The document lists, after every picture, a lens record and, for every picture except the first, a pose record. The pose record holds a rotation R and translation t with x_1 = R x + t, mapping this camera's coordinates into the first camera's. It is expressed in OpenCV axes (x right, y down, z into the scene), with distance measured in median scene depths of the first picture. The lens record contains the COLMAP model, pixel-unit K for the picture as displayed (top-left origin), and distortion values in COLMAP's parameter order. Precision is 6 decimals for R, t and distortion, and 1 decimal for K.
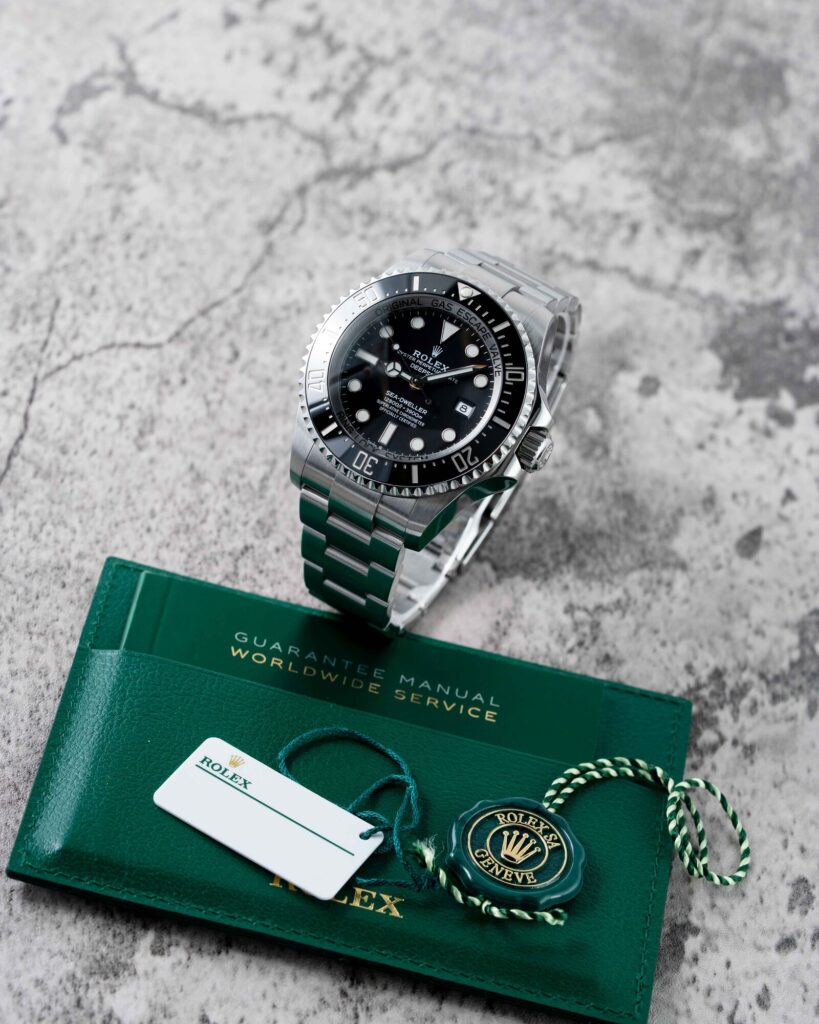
lens RADIAL K [[4990.5, 0, 409.5], [0, 4990.5, 512.0], [0, 0, 1]] dist [0.086296, -10.536766]
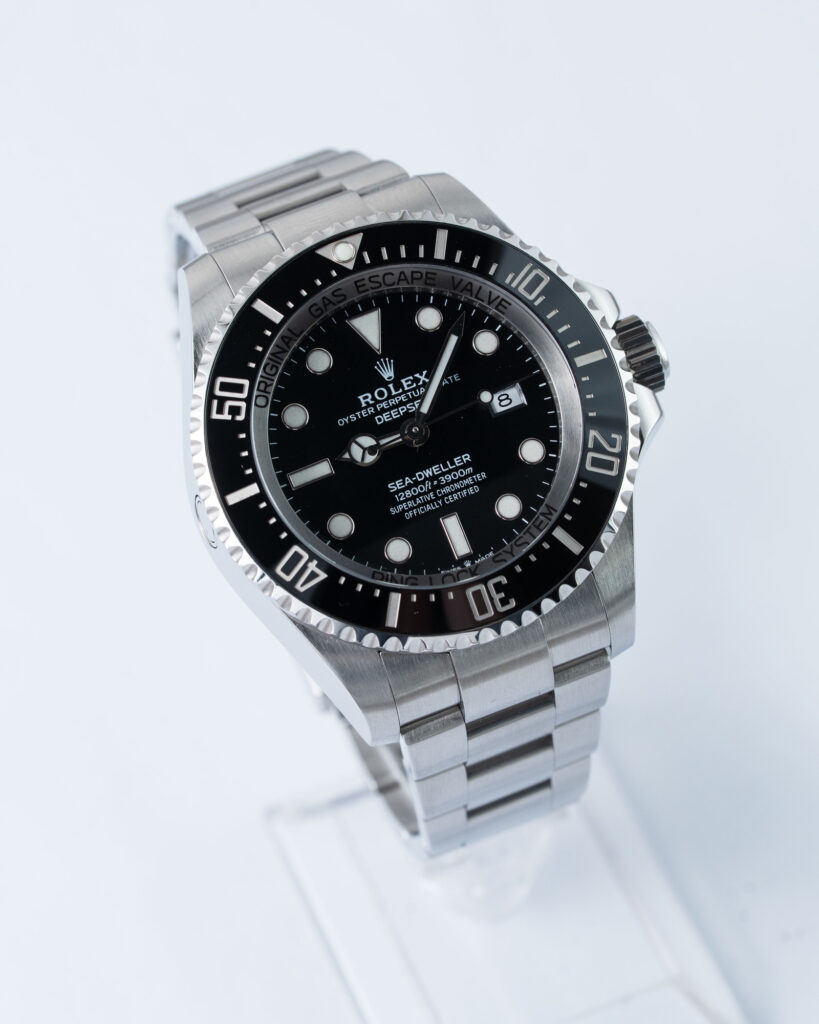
lens RADIAL K [[4990.5, 0, 409.5], [0, 4990.5, 512.0], [0, 0, 1]] dist [0.086296, -10.536766]
pose [[0.577419, -0.733552, 0.358455, -0.195219], [0.715996, 0.665945, 0.209443, -0.131889], [-0.392349, 0.135716, 0.909749, 0.519629]]
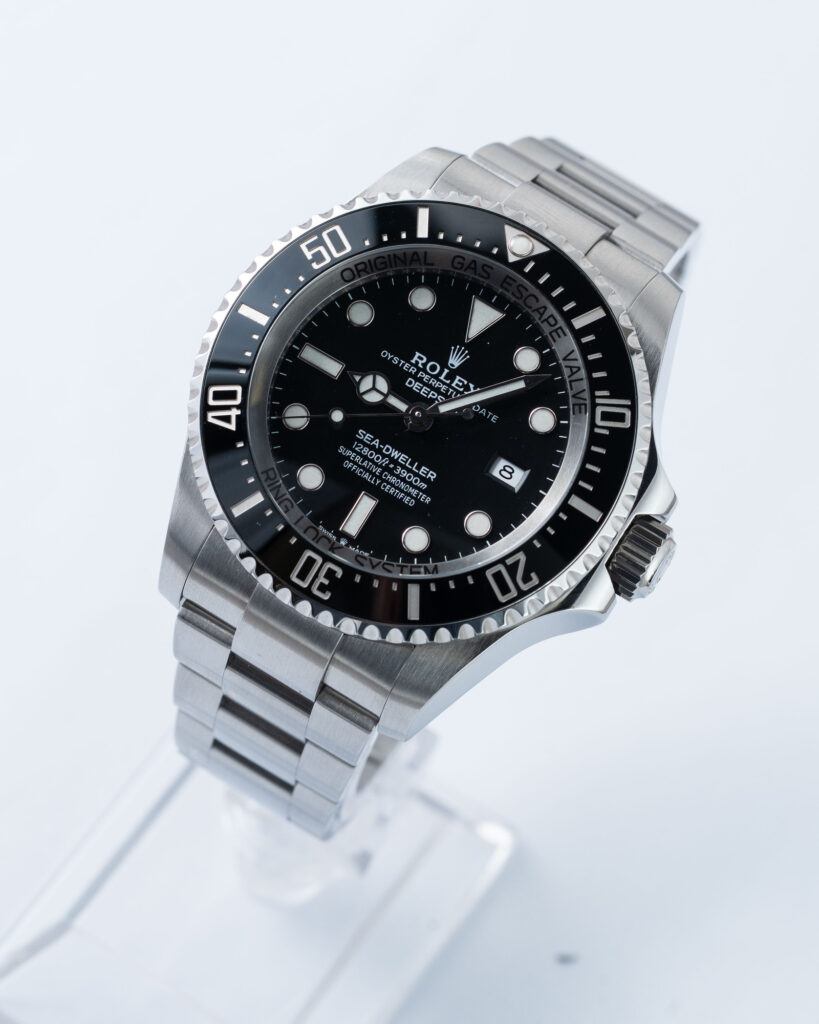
lens RADIAL K [[4990.5, 0, 409.5], [0, 4990.5, 512.0], [0, 0, 1]] dist [0.086296, -10.536766]
pose [[0.995716, 0.036571, 0.084920, -0.042935], [-0.043264, 0.995986, 0.078362, -0.056644], [-0.081713, -0.081700, 0.993302, 0.487413]]
